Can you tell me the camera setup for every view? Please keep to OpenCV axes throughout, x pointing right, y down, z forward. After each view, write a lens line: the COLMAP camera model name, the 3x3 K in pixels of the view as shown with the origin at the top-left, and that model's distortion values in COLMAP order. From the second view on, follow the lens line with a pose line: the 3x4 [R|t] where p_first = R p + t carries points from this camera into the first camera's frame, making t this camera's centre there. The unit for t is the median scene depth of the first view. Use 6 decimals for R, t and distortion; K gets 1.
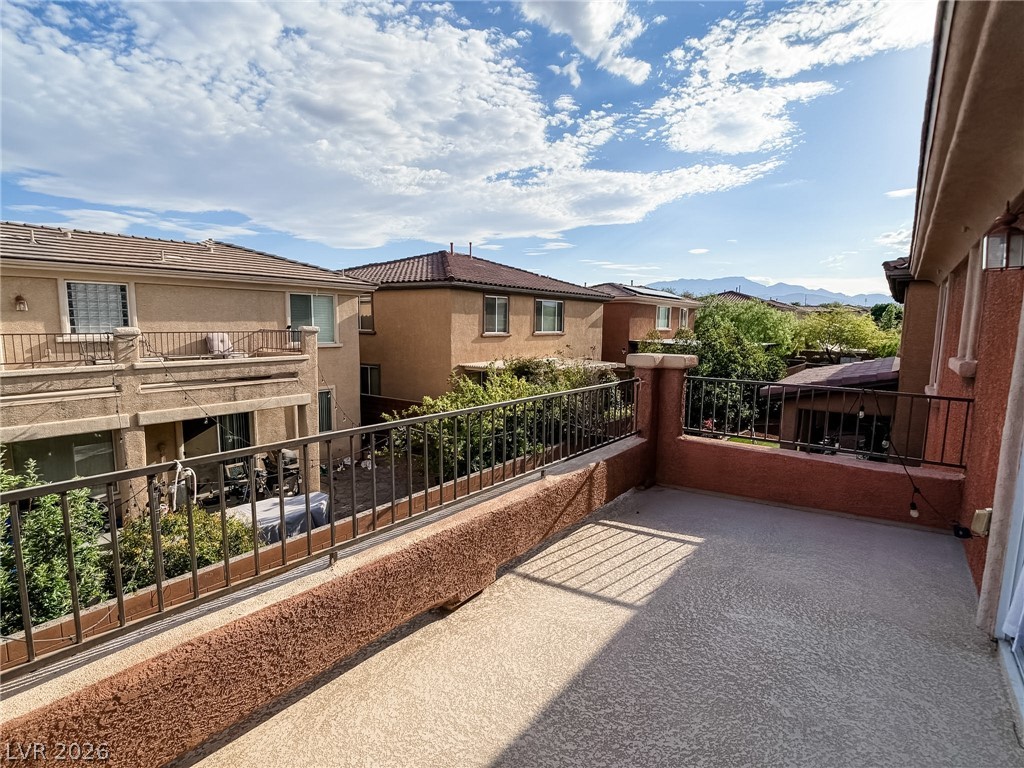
lens RADIAL K [[537.7, 0, 514.7], [0, 537.7, 390.6], [0, 0, 1]] dist [0.006049, -0.018969]
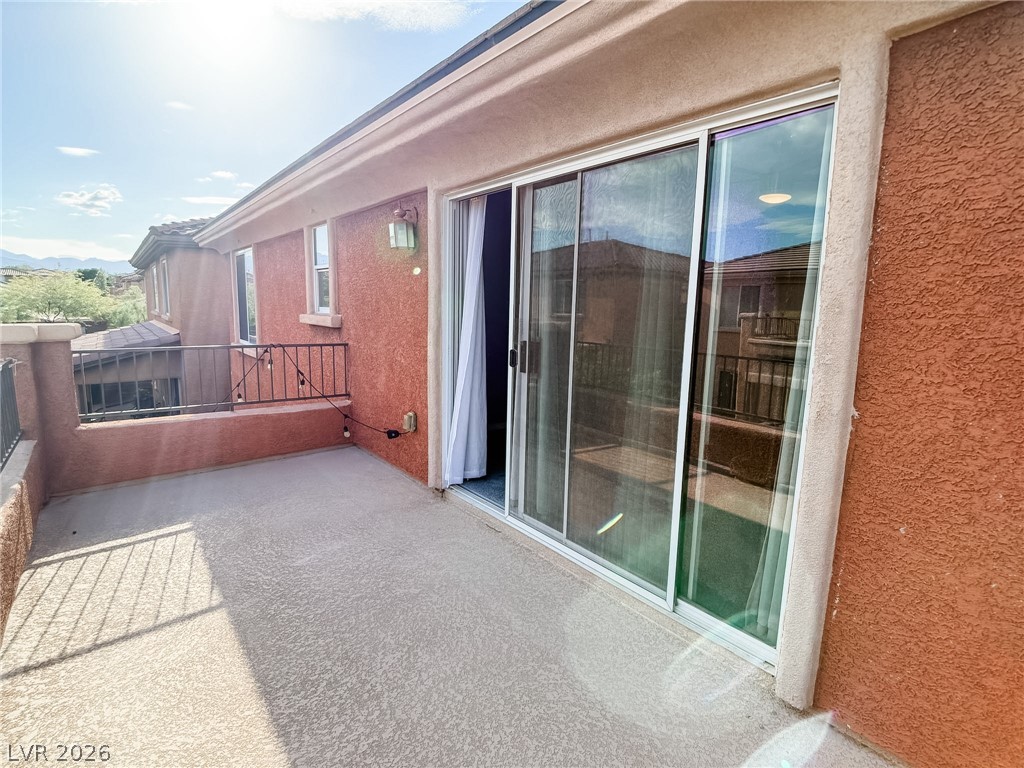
lens RADIAL K [[537.7, 0, 514.7], [0, 537.7, 390.6], [0, 0, 1]] dist [0.006049, -0.018969]
pose [[0.297105, -0.164689, 0.940535, -0.297360], [0.107316, 0.984532, 0.138493, -0.008942], [-0.948795, 0.059788, 0.310183, 0.189158]]
